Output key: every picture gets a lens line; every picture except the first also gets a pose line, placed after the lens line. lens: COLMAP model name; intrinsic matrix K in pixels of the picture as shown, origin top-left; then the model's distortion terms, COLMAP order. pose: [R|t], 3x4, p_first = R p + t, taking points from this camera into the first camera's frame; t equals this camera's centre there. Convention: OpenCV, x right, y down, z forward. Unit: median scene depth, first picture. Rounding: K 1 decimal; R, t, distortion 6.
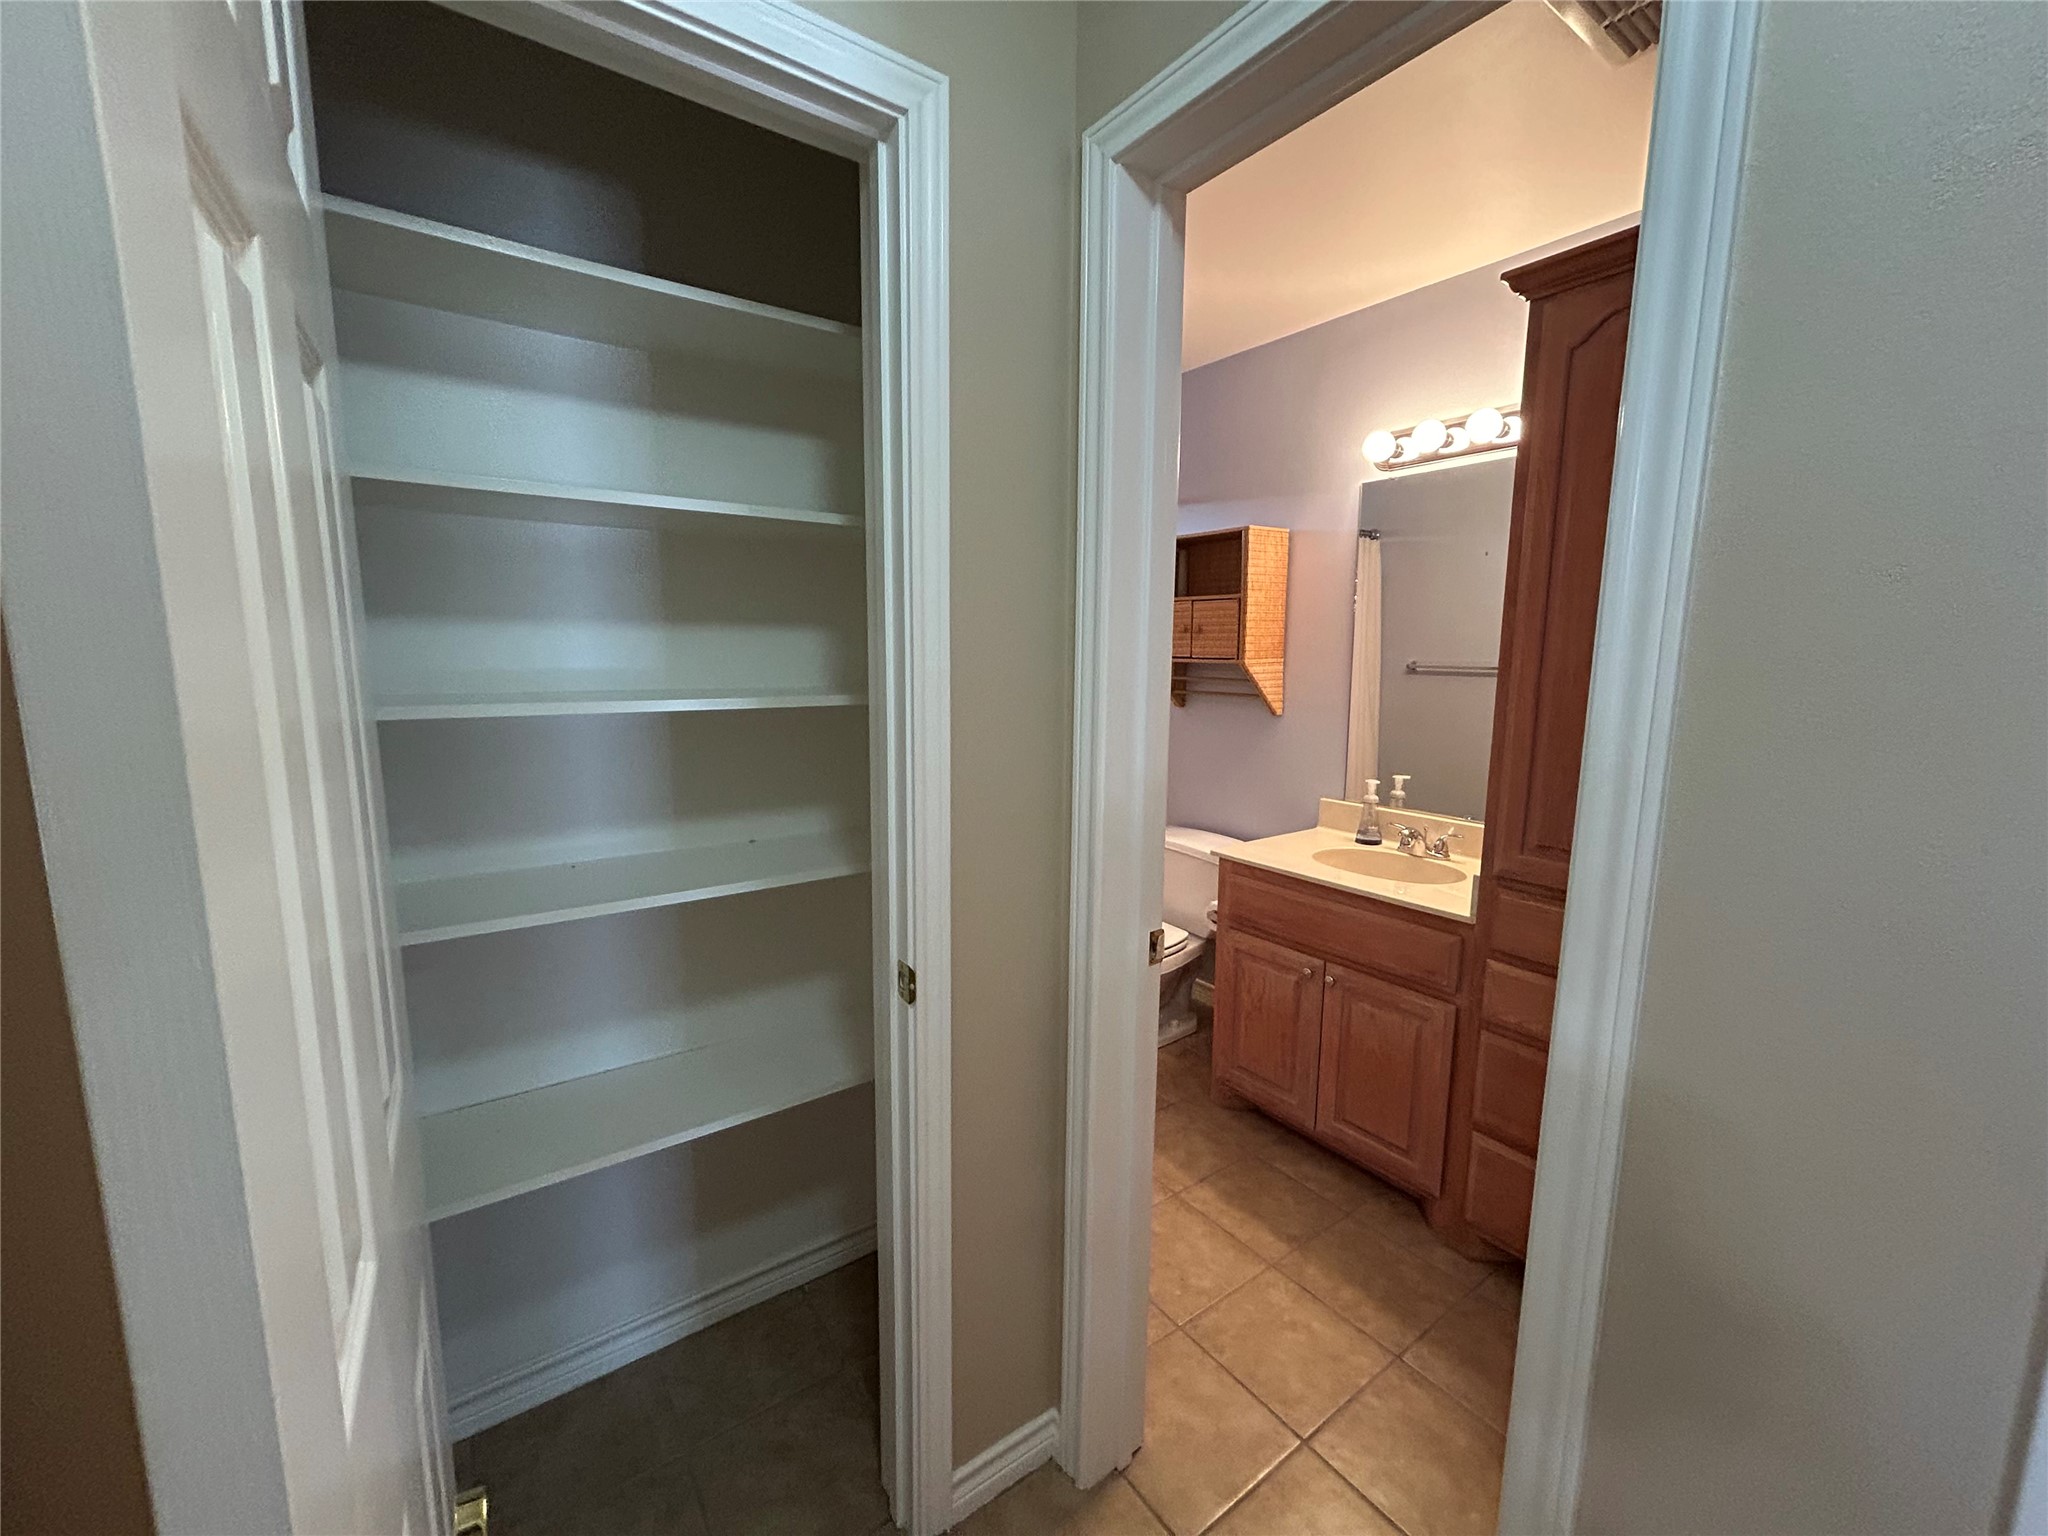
lens RADIAL K [[823.3, 0, 1024.4], [0, 823.3, 769.7], [0, 0, 1]] dist [-0.002920, 0.000159]
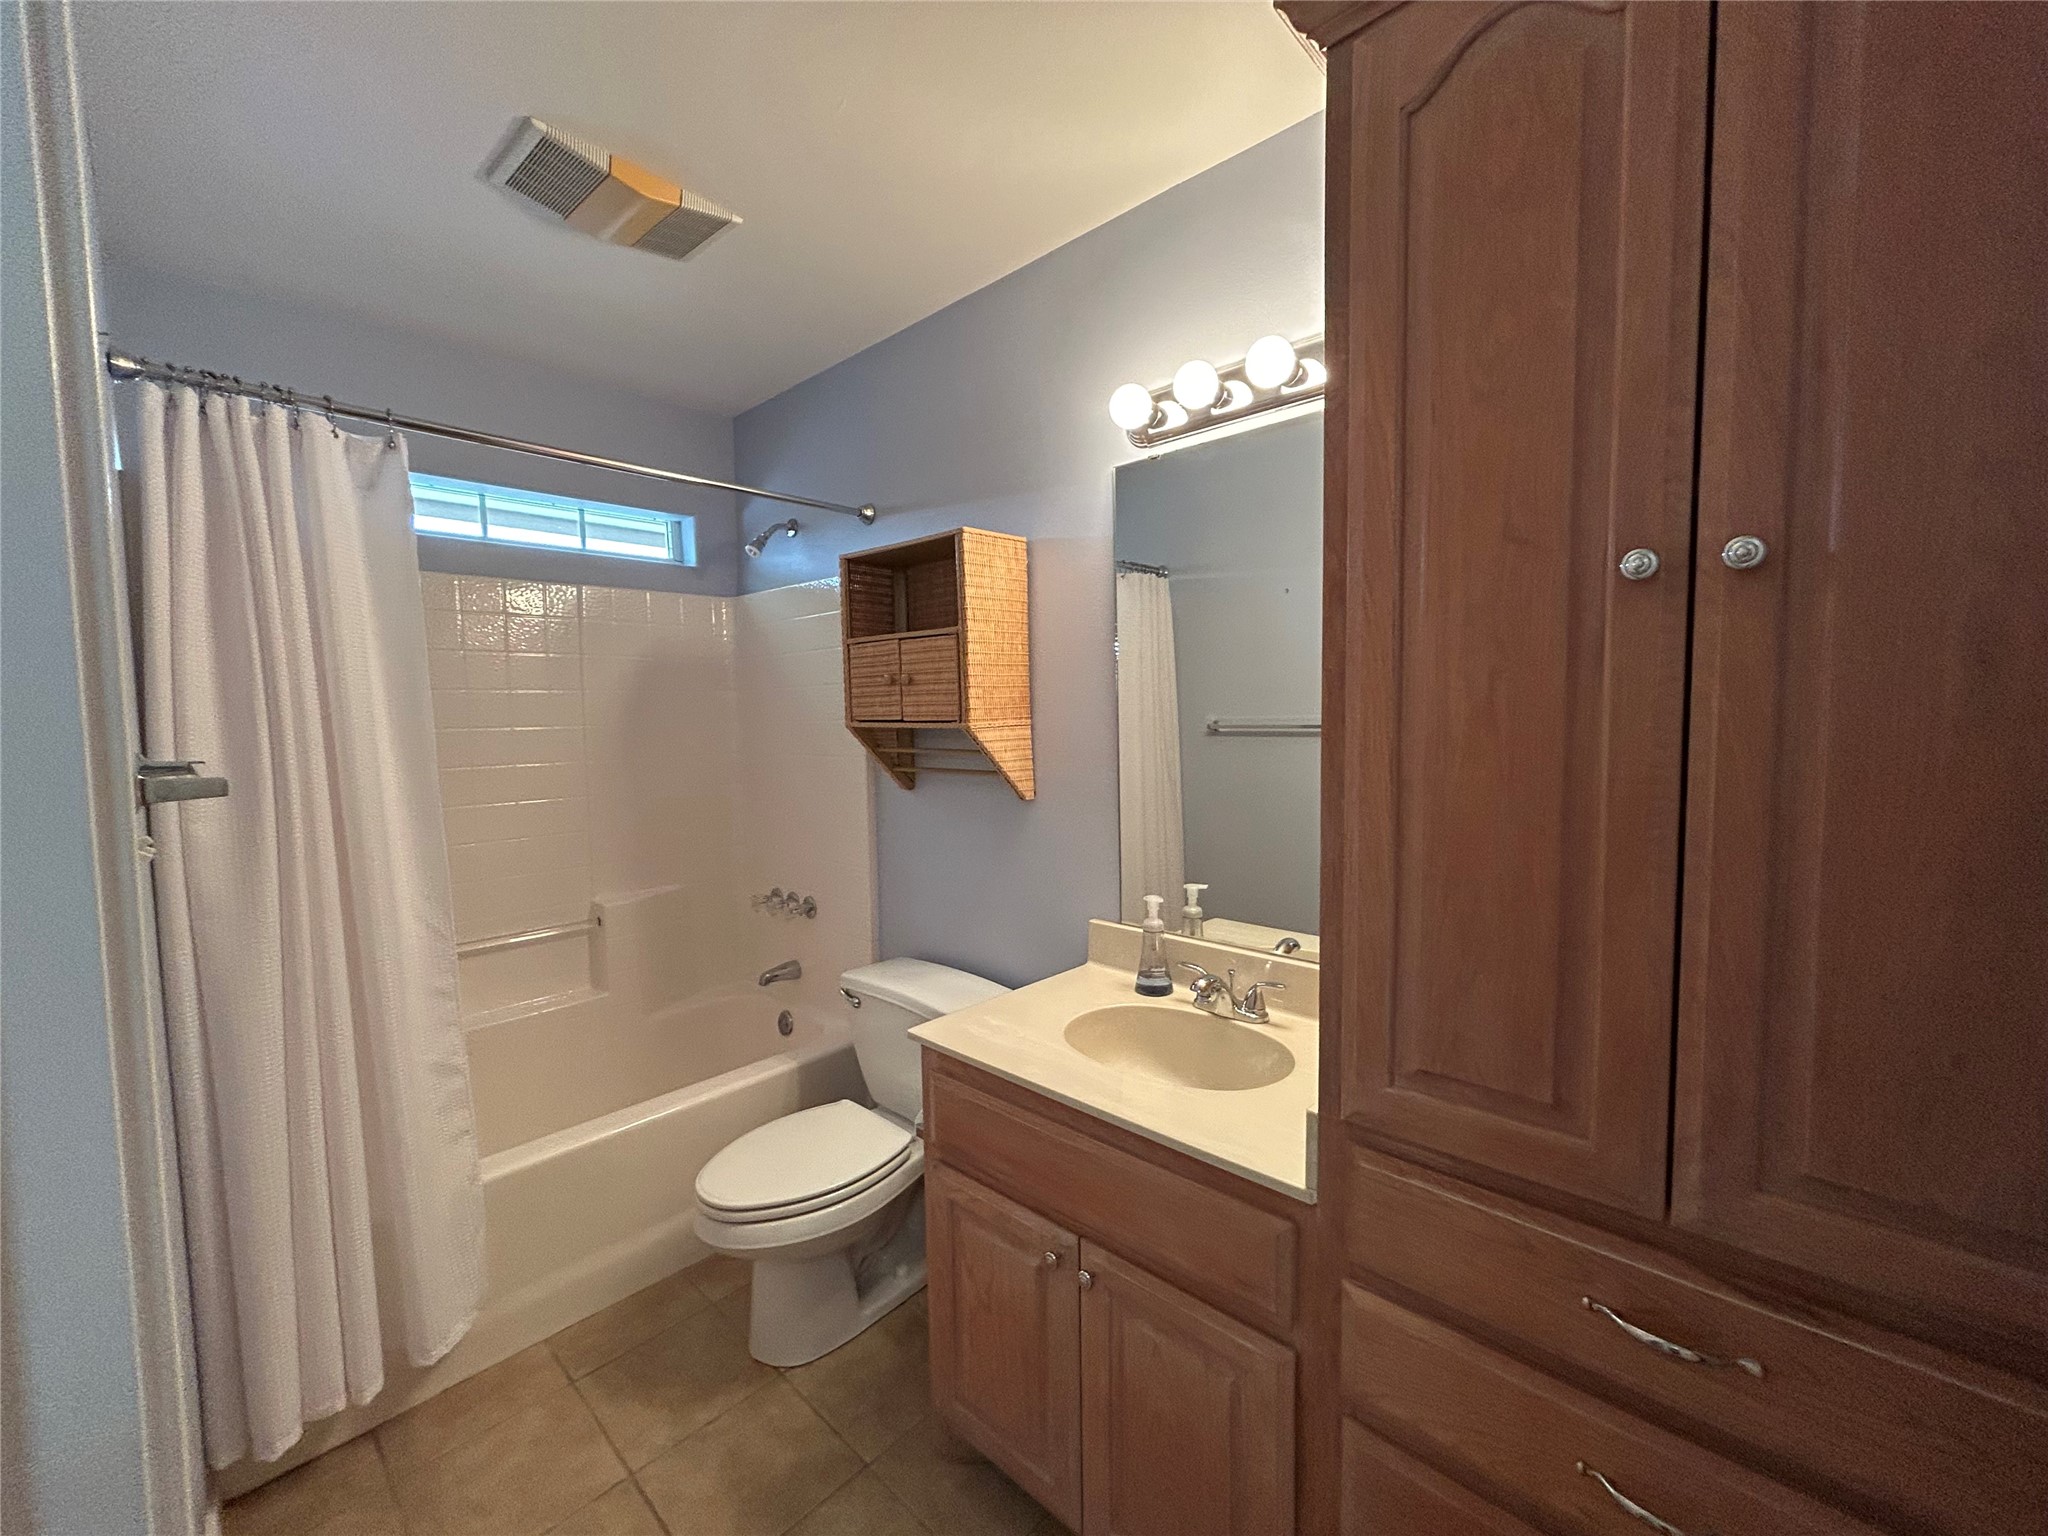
lens RADIAL K [[823.3, 0, 1026.0], [0, 823.3, 770.6], [0, 0, 1]] dist [-0.002920, 0.000159]
pose [[0.981052, -0.032966, 0.190921, 0.196653], [0.048018, 0.996045, -0.074753, -0.044274], [-0.187702, 0.082504, 0.978755, 0.356192]]
